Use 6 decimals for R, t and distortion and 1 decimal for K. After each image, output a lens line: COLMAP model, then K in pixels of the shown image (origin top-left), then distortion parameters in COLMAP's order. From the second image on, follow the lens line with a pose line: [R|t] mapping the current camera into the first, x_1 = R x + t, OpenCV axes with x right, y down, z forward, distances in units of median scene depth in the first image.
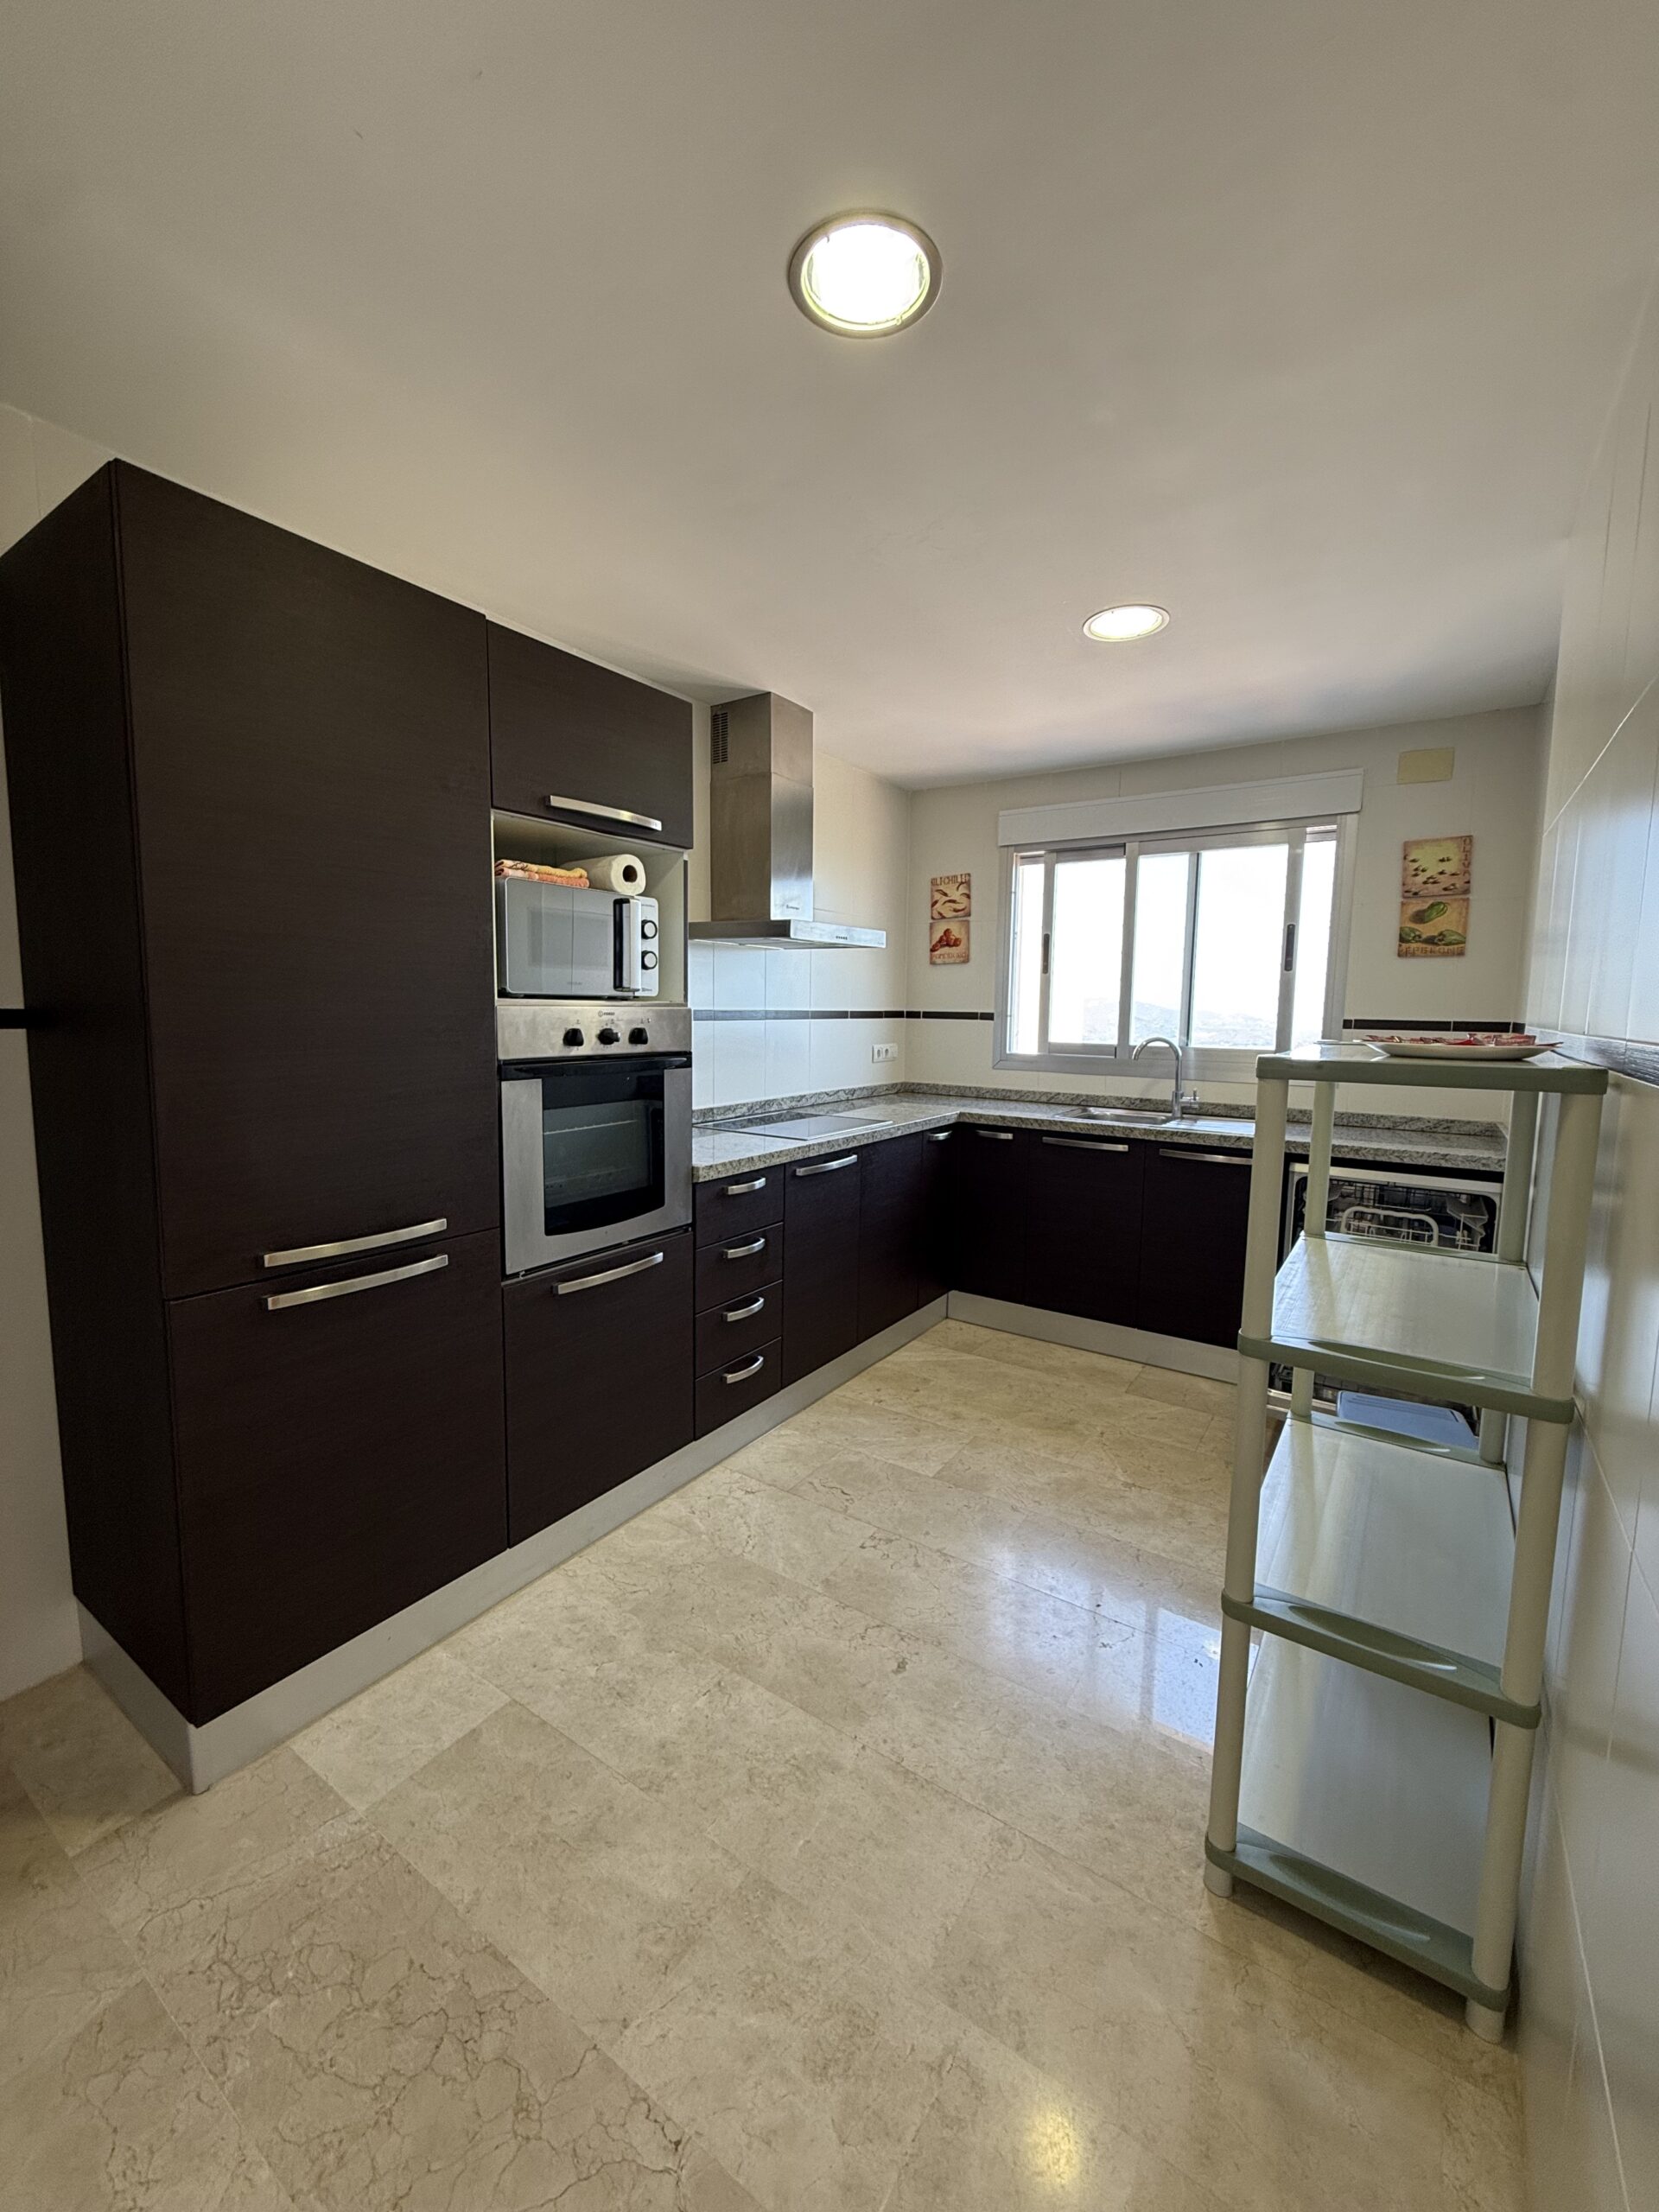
lens RADIAL K [[885.5, 0, 828.2], [0, 885.5, 1102.4], [0, 0, 1]] dist [-0.000494, 0.000188]
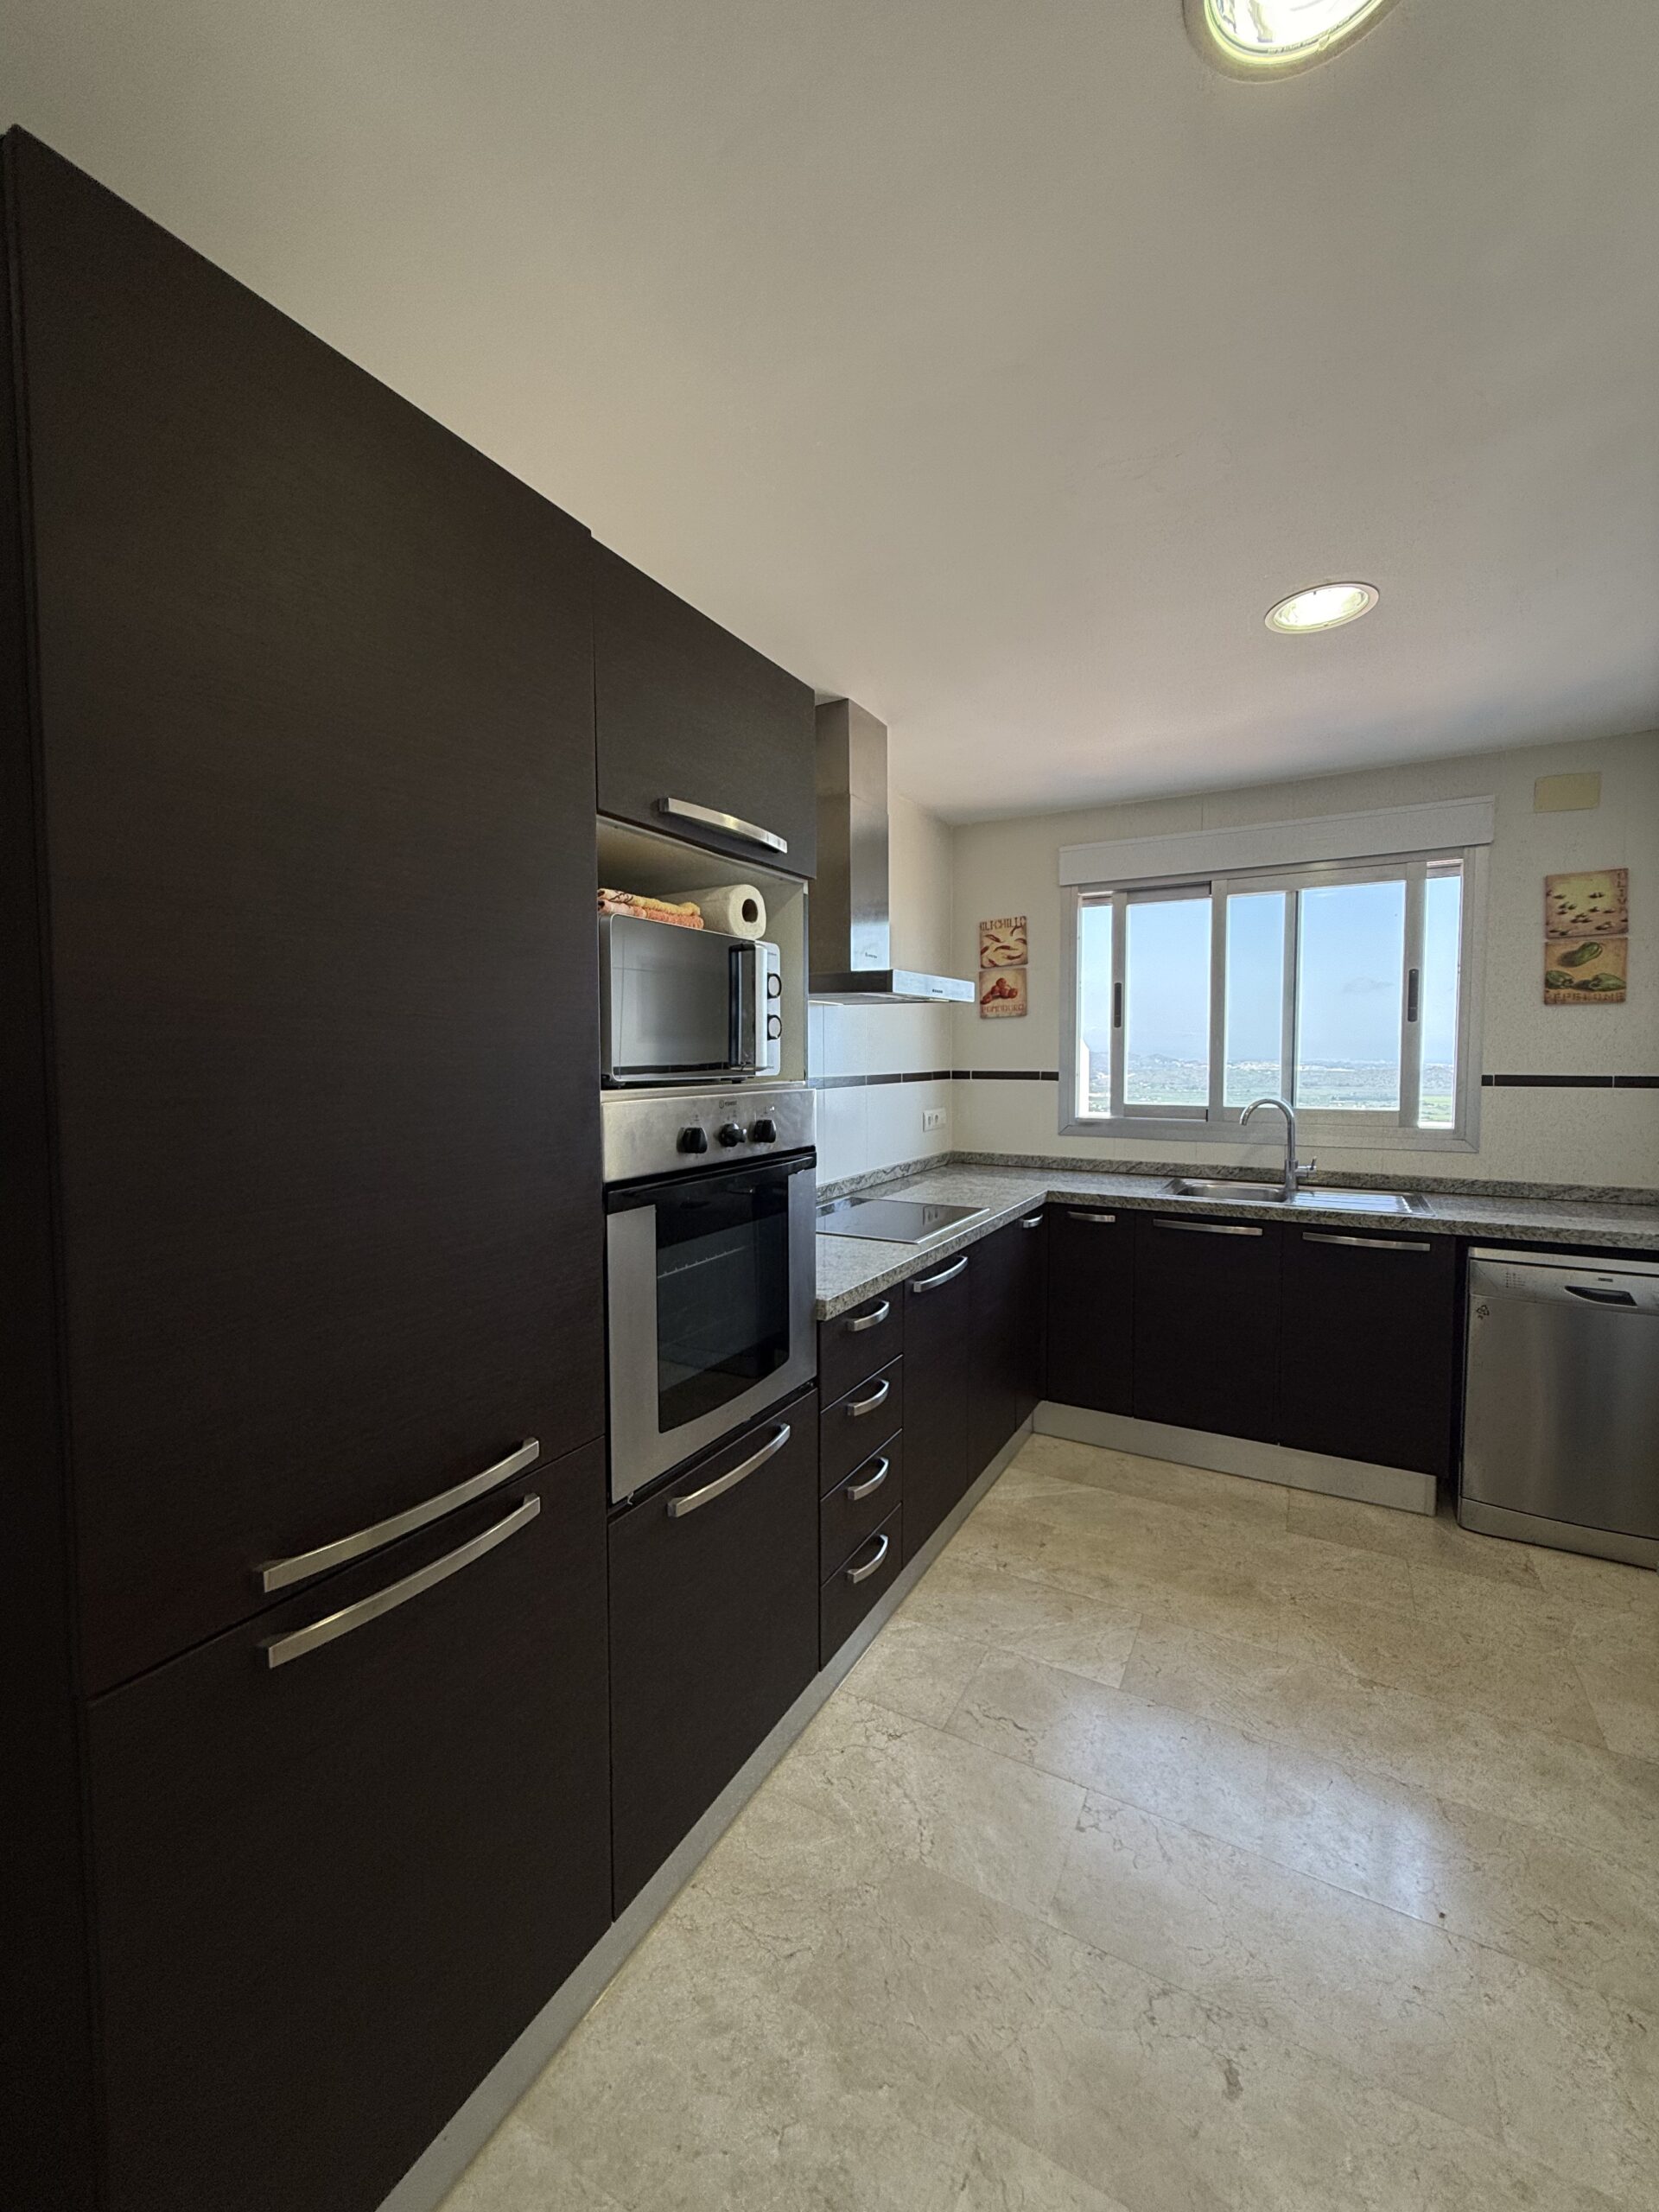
lens RADIAL K [[885.5, 0, 826.9], [0, 885.5, 1101.1], [0, 0, 1]] dist [-0.000494, 0.000188]
pose [[0.996768, -0.022179, 0.077215, -0.161563], [0.026402, 0.998186, -0.054102, -0.043923], [-0.075875, 0.055966, 0.995545, 0.201921]]
